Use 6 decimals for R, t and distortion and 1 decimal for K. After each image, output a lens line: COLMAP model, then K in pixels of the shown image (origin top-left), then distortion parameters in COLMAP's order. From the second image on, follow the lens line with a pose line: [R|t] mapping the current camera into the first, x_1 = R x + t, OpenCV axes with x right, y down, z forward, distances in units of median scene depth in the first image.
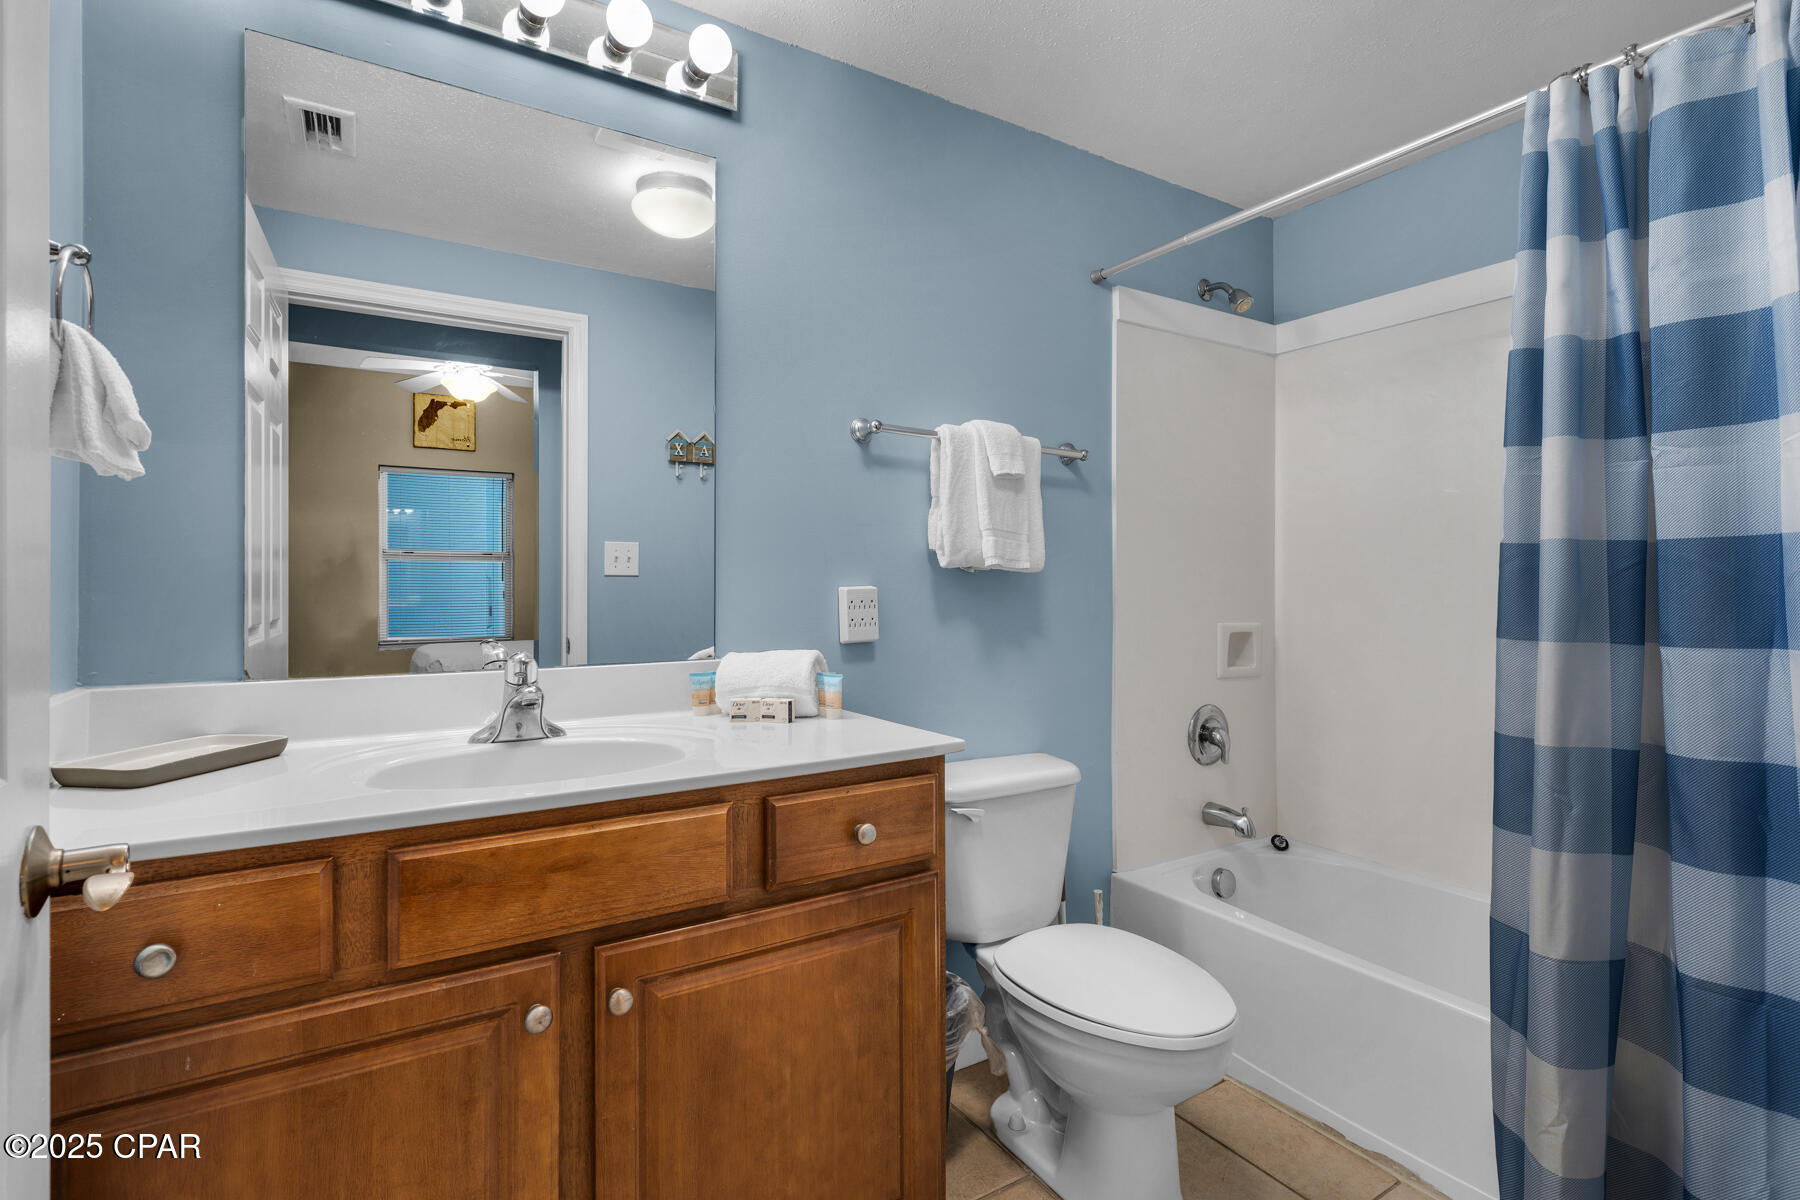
lens RADIAL K [[863.2, 0, 894.2], [0, 863.2, 592.1], [0, 0, 1]] dist [0.001581, -0.000954]
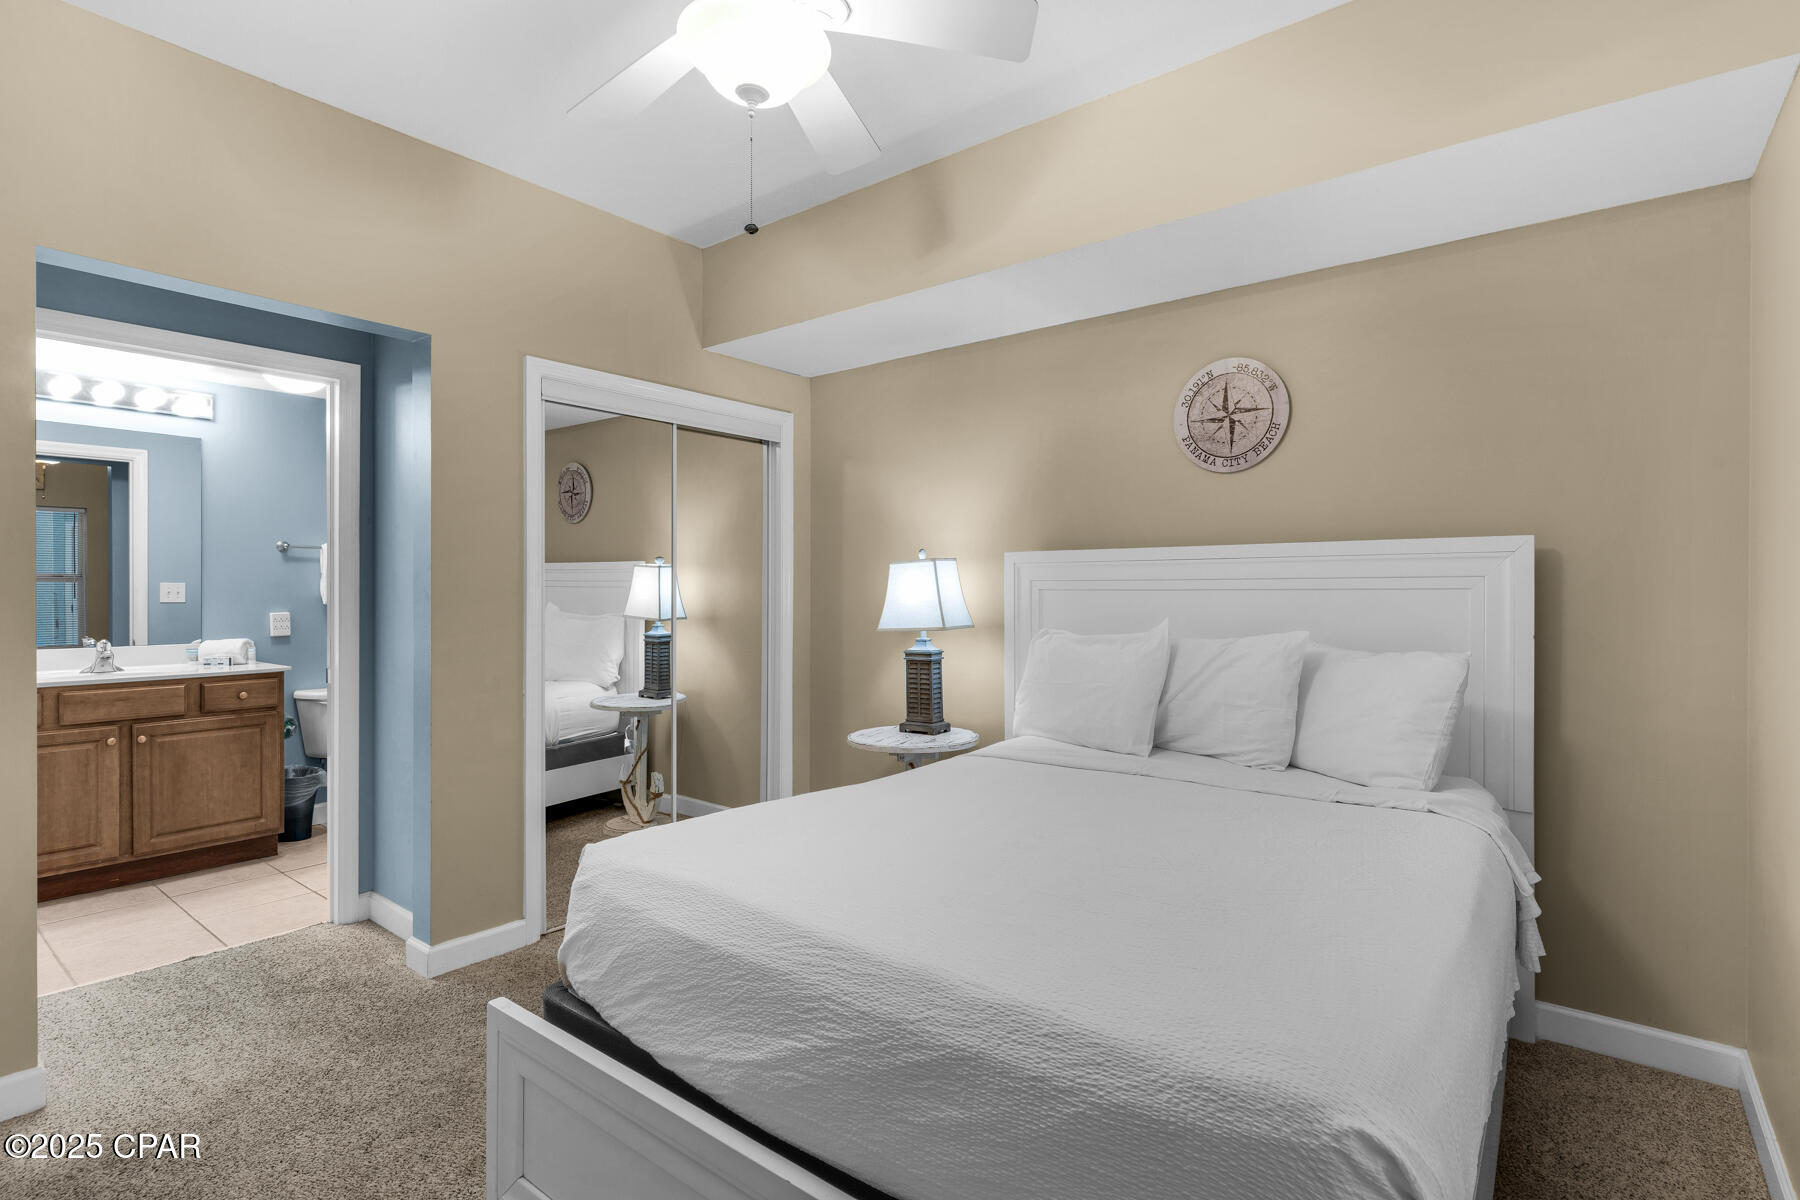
lens RADIAL K [[863.2, 0, 894.2], [0, 863.2, 592.1], [0, 0, 1]] dist [0.001581, -0.000954]
pose [[0.941134, -0.003022, 0.338019, 1.087379], [0.004916, 0.999977, -0.004750, -0.062642], [-0.337997, 0.006132, 0.941127, -2.633959]]
